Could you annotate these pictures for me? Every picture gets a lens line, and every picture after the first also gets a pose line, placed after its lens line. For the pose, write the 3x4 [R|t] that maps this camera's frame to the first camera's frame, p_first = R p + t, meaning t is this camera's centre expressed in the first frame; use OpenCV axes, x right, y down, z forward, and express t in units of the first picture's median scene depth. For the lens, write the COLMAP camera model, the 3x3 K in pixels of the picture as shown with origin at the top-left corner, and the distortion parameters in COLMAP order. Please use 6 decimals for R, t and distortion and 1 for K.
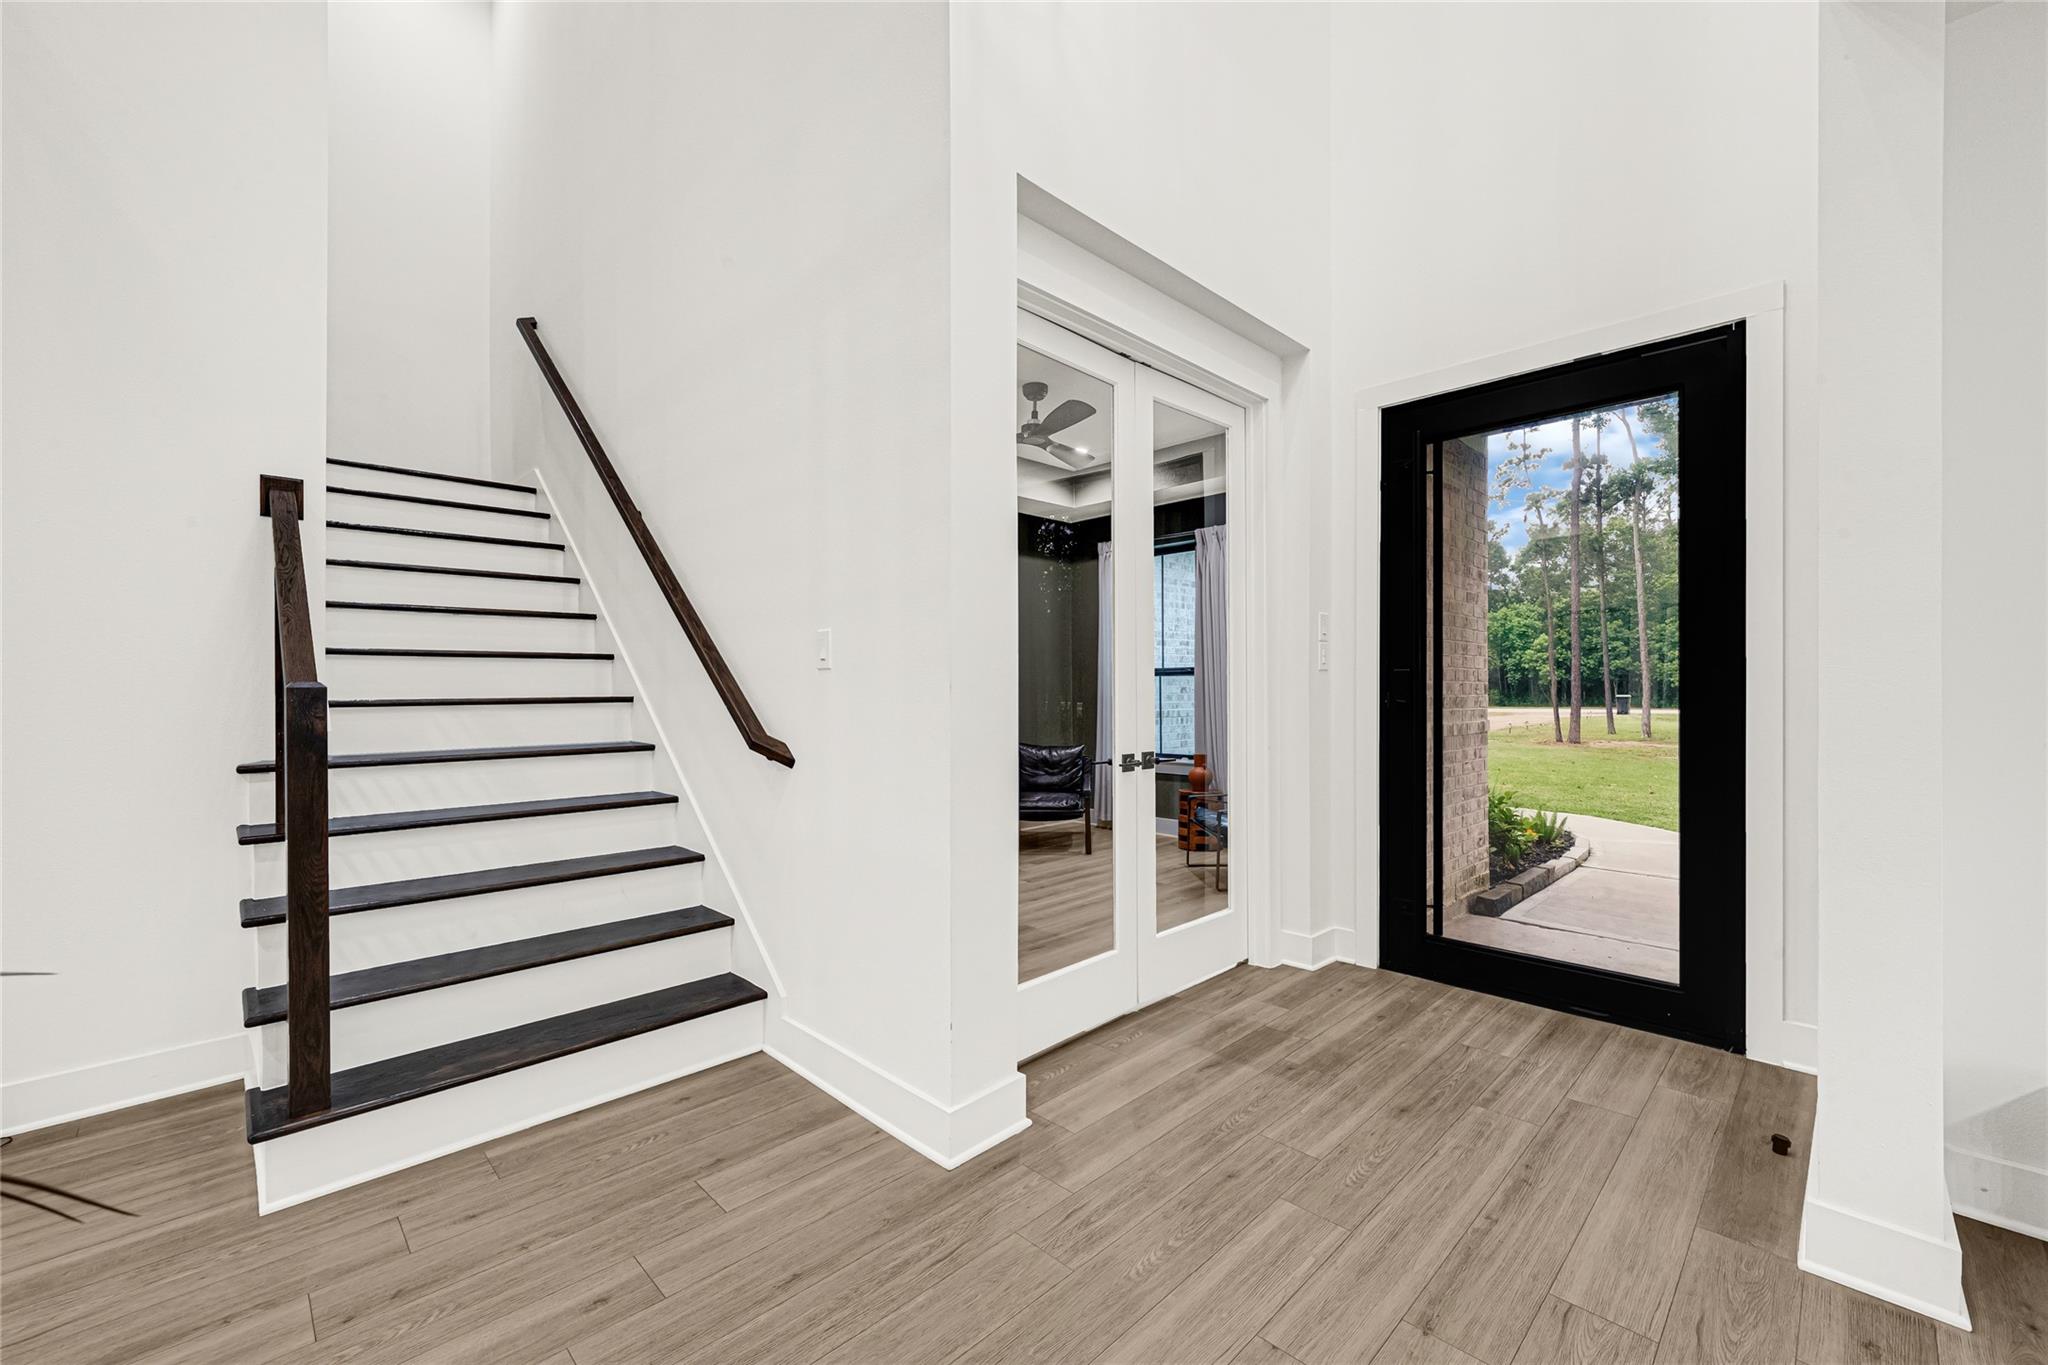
lens RADIAL K [[832.2, 0, 1024.2], [0, 832.2, 679.4], [0, 0, 1]] dist [-0.000729, -0.000357]
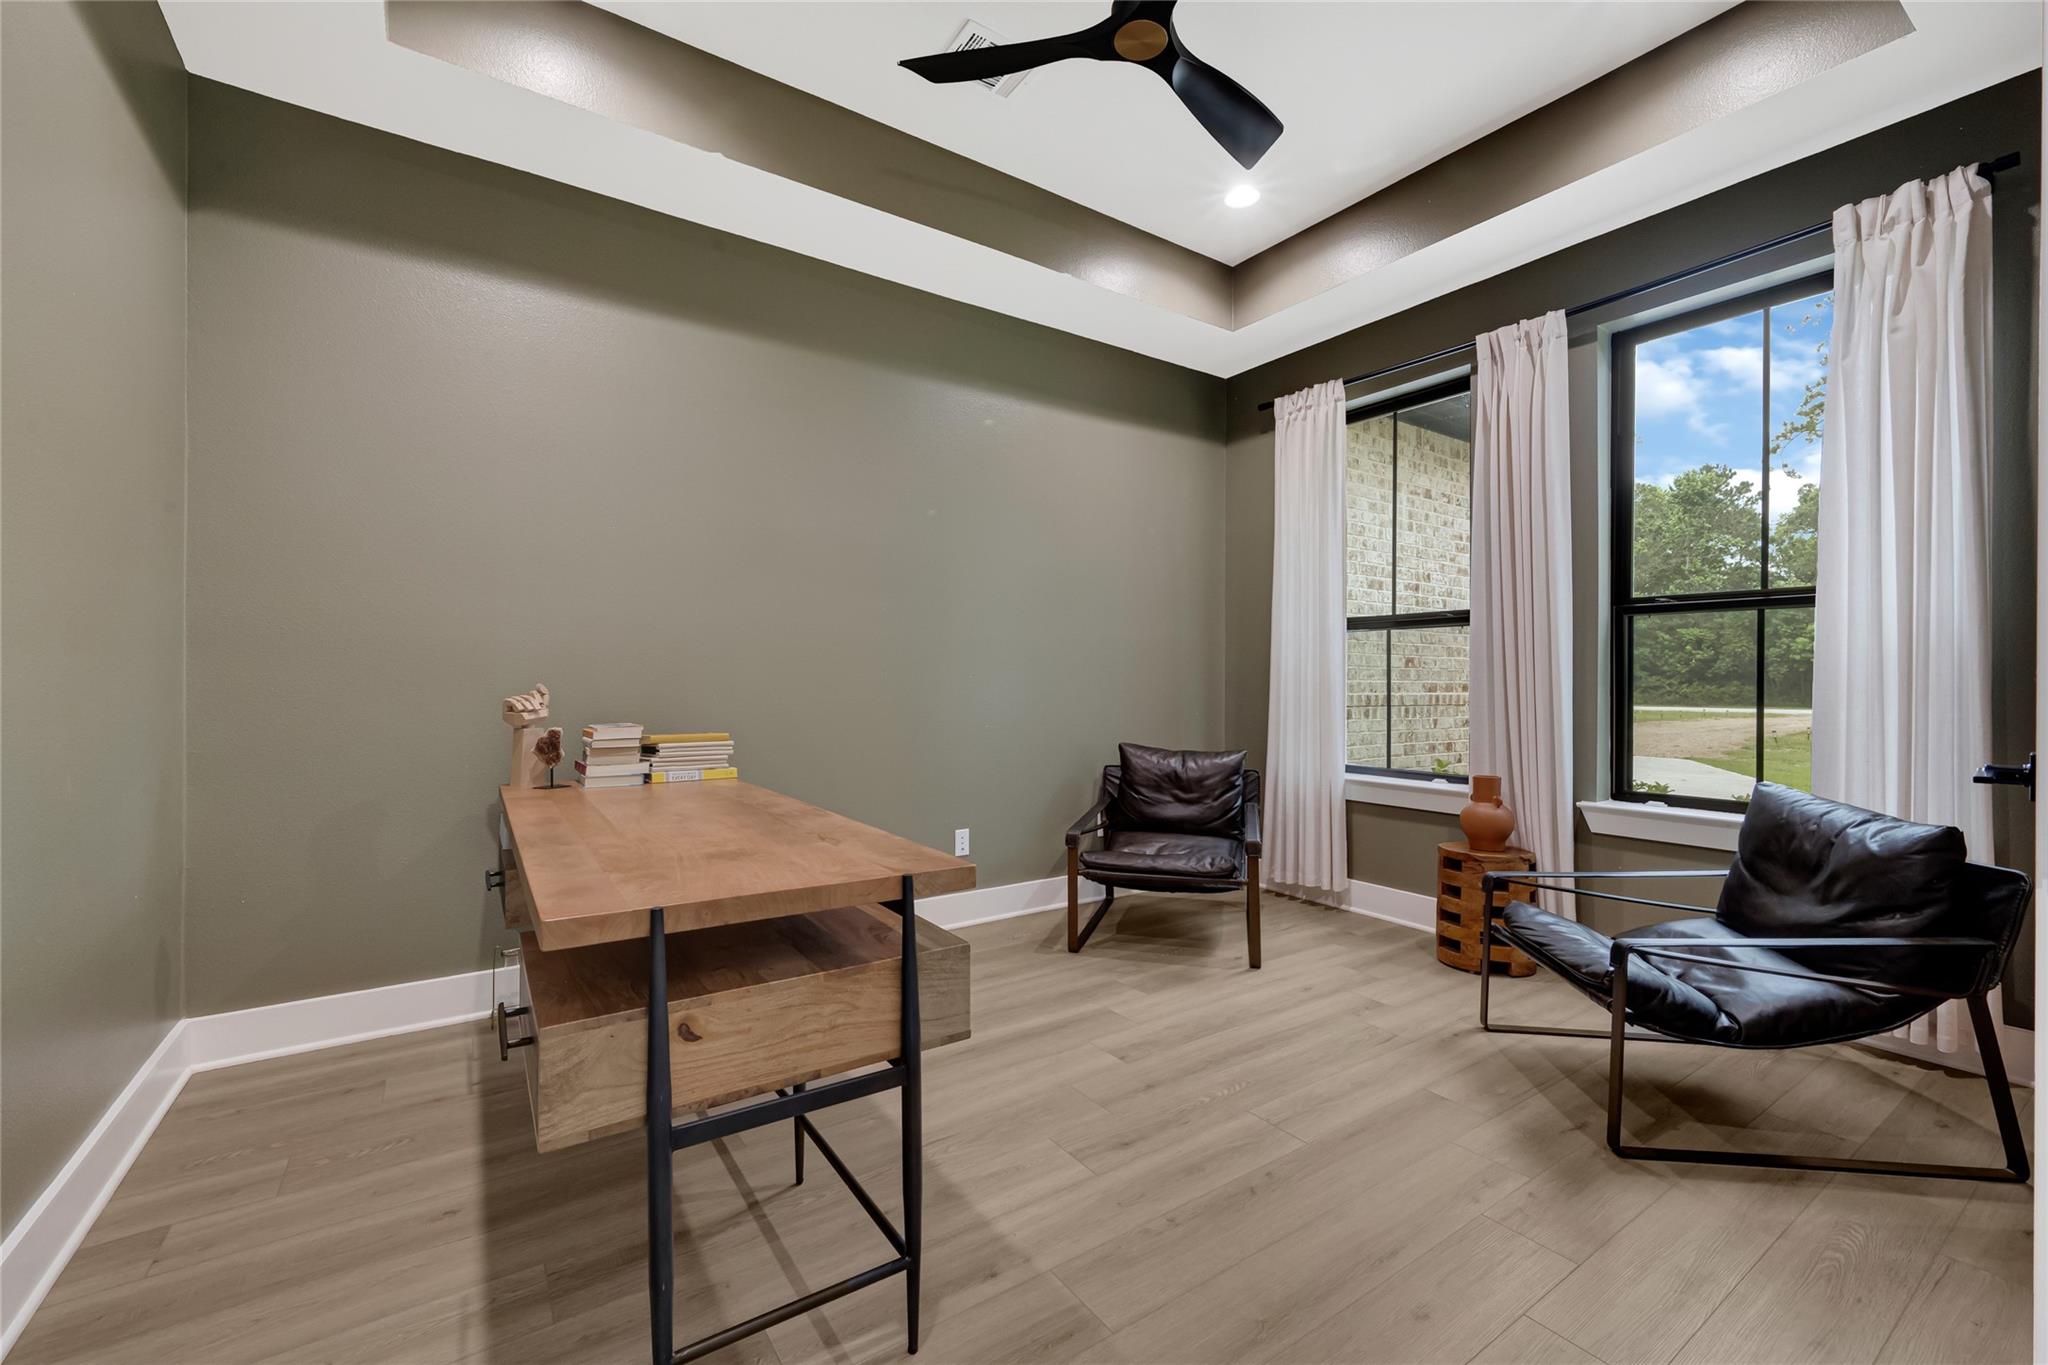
lens RADIAL K [[832.2, 0, 1013.0], [0, 832.2, 678.7], [0, 0, 1]] dist [-0.000729, -0.000357]
pose [[0.981726, 0.010963, -0.189984, 0.025770], [-0.008998, 0.999897, 0.011198, 0.027748], [0.190087, -0.009284, 0.981723, 0.458211]]
